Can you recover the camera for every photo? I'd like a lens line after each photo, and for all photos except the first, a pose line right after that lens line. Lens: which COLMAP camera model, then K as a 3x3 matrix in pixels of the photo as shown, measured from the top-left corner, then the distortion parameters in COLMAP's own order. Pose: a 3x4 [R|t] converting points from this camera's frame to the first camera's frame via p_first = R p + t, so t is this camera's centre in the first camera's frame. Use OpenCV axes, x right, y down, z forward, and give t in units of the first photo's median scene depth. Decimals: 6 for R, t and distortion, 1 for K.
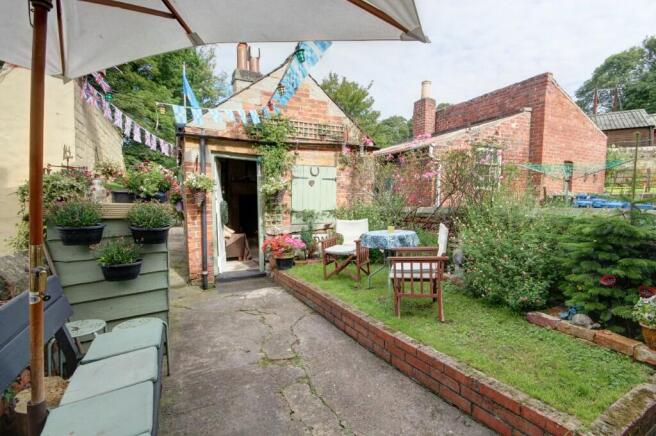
lens RADIAL K [[302.0, 0, 328.1], [0, 302.0, 218.5], [0, 0, 1]] dist [-0.011495, 0.000550]
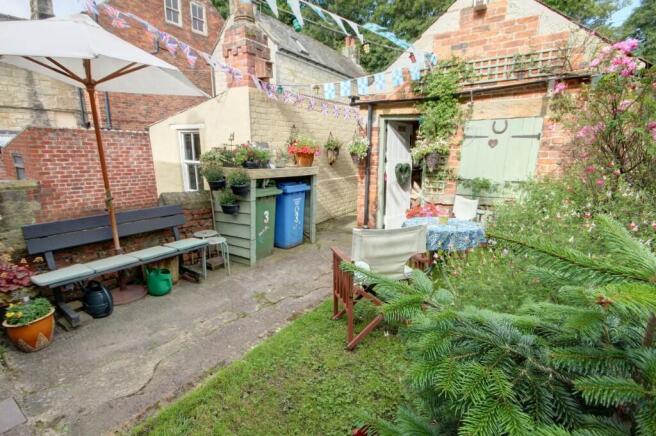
lens RADIAL K [[302.0, 0, 329.4], [0, 302.0, 216.9], [0, 0, 1]] dist [-0.011495, 0.000550]
pose [[0.467690, 0.194437, -0.862242, 0.451997], [-0.056925, 0.980106, 0.190138, -0.058719], [0.882058, -0.039843, 0.469454, 0.295386]]
